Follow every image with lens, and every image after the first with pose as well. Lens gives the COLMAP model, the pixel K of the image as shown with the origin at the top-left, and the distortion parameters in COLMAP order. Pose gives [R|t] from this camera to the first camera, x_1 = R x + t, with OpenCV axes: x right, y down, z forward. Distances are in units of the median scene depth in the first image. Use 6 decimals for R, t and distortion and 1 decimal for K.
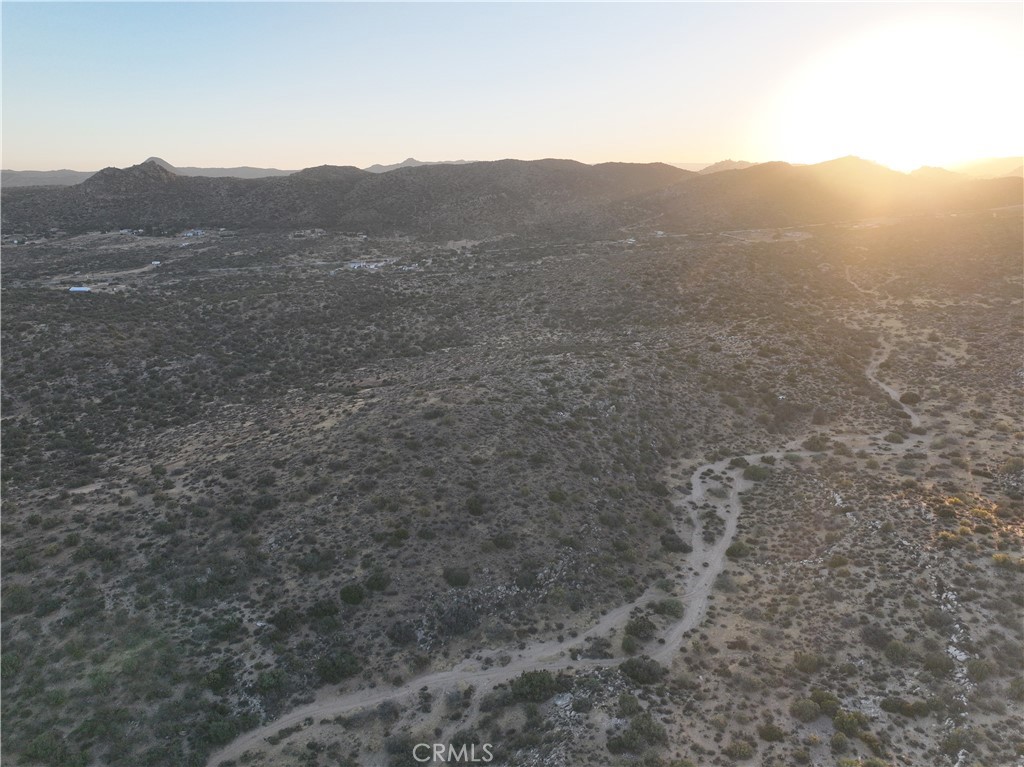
lens RADIAL K [[719.0, 0, 513.7], [0, 719.0, 381.2], [0, 0, 1]] dist [-0.002658, 0.019016]
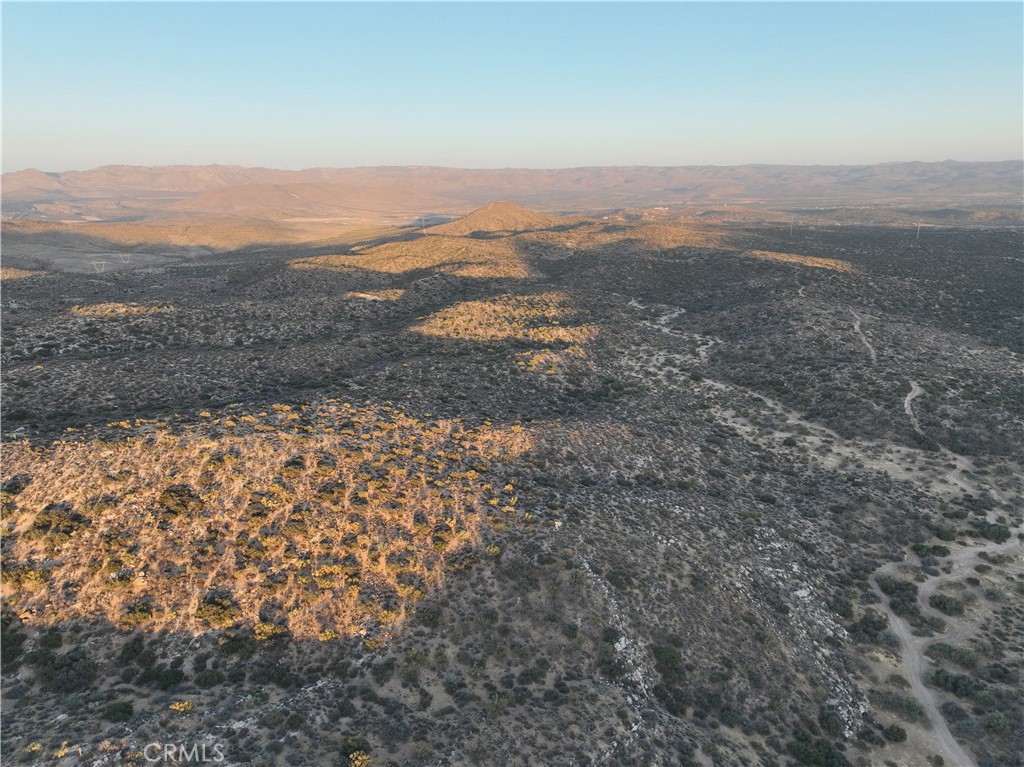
lens RADIAL K [[719.0, 0, 512.2], [0, 719.0, 382.3], [0, 0, 1]] dist [-0.002658, 0.019016]
pose [[-0.781617, 0.182934, -0.596330, 2.509577], [-0.155583, 0.868634, 0.470392, -0.857685], [0.604044, 0.460445, -0.650478, 2.561802]]
